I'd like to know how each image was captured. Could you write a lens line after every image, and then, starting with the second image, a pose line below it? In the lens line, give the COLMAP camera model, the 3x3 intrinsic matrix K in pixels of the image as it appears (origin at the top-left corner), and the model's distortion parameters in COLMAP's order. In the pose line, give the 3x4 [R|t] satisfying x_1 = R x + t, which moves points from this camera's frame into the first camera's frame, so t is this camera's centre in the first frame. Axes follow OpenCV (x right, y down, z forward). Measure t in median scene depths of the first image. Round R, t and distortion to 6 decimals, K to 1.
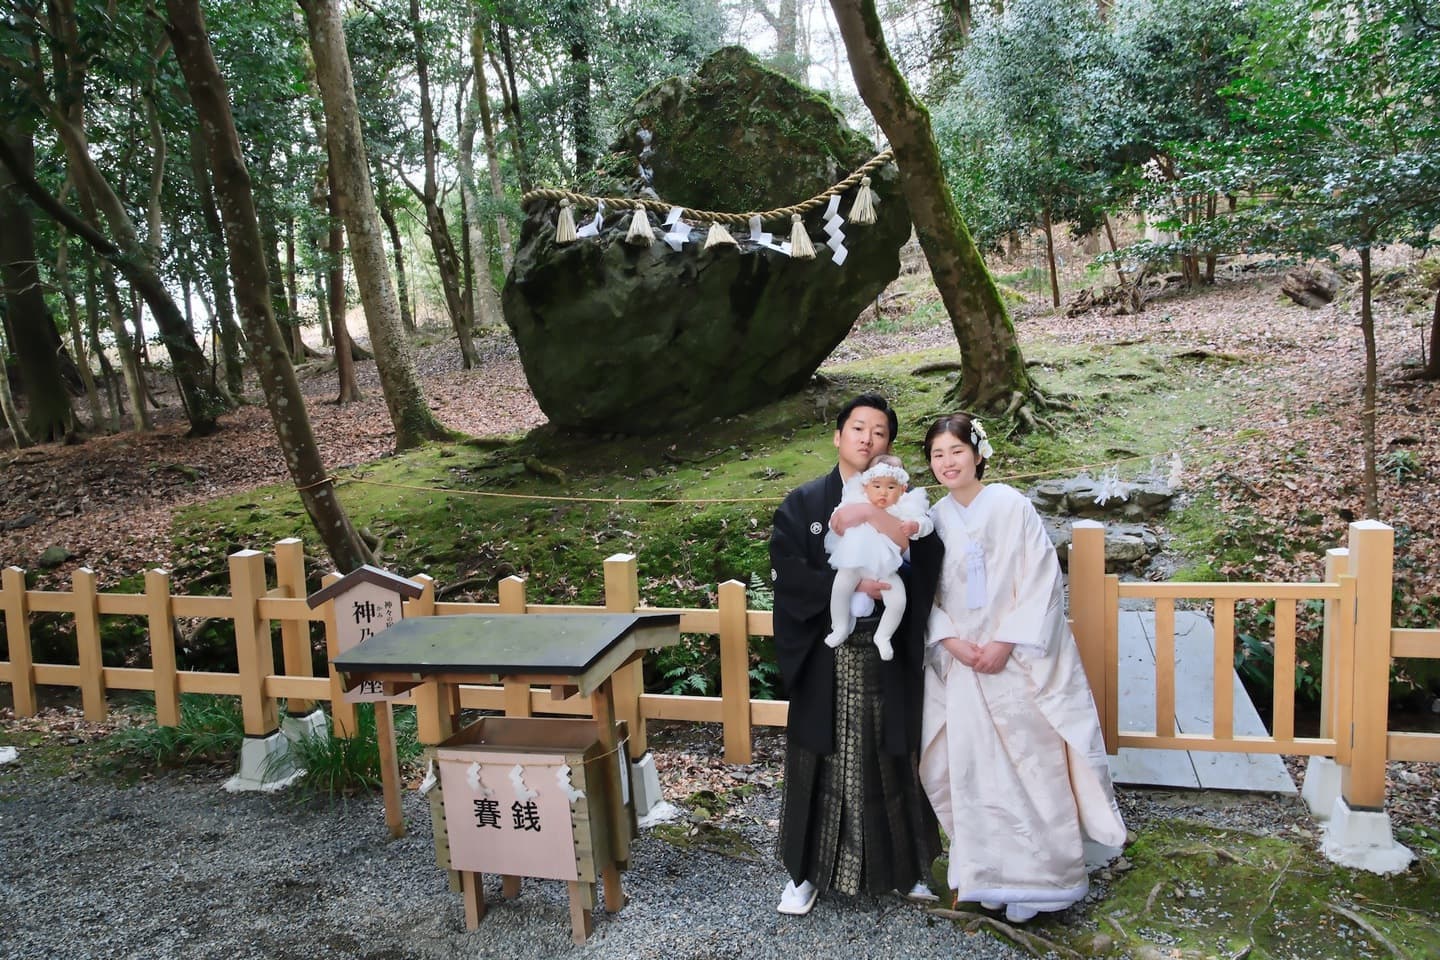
lens RADIAL K [[1058.5, 0, 724.3], [0, 1058.5, 480.5], [0, 0, 1]] dist [0.005396, -0.005386]
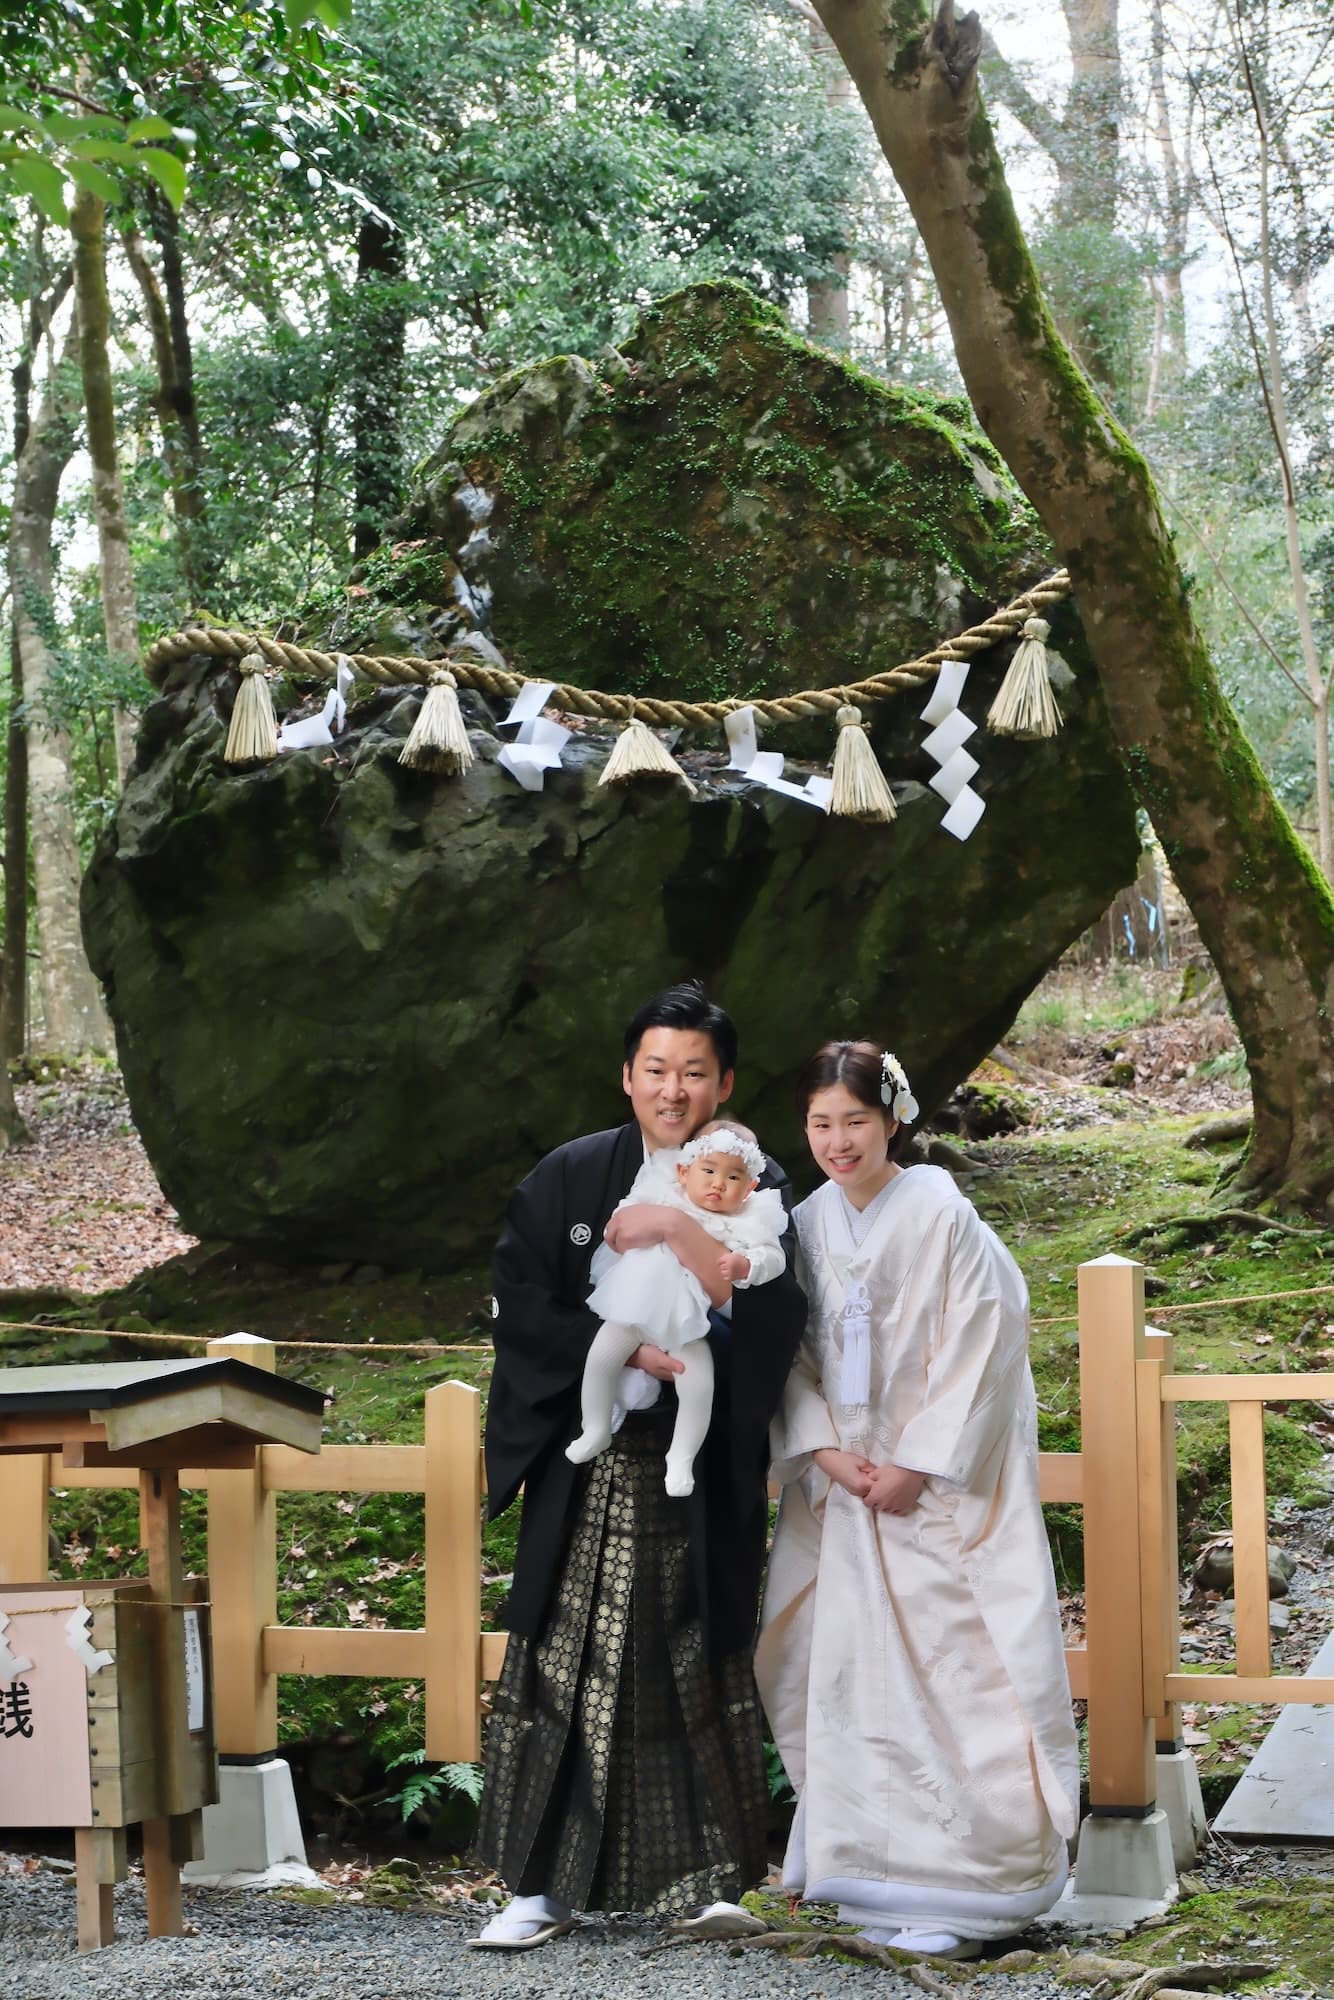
lens RADIAL K [[3814.9, 0, 665.9], [0, 3814.9, 999.3], [0, 0, 1]] dist [0.034243, 0.000000]
pose [[0.997431, 0.029034, -0.065483, 0.094974], [-0.040143, 0.983696, -0.175304, 0.098889], [0.059325, 0.177482, 0.982334, -0.347792]]
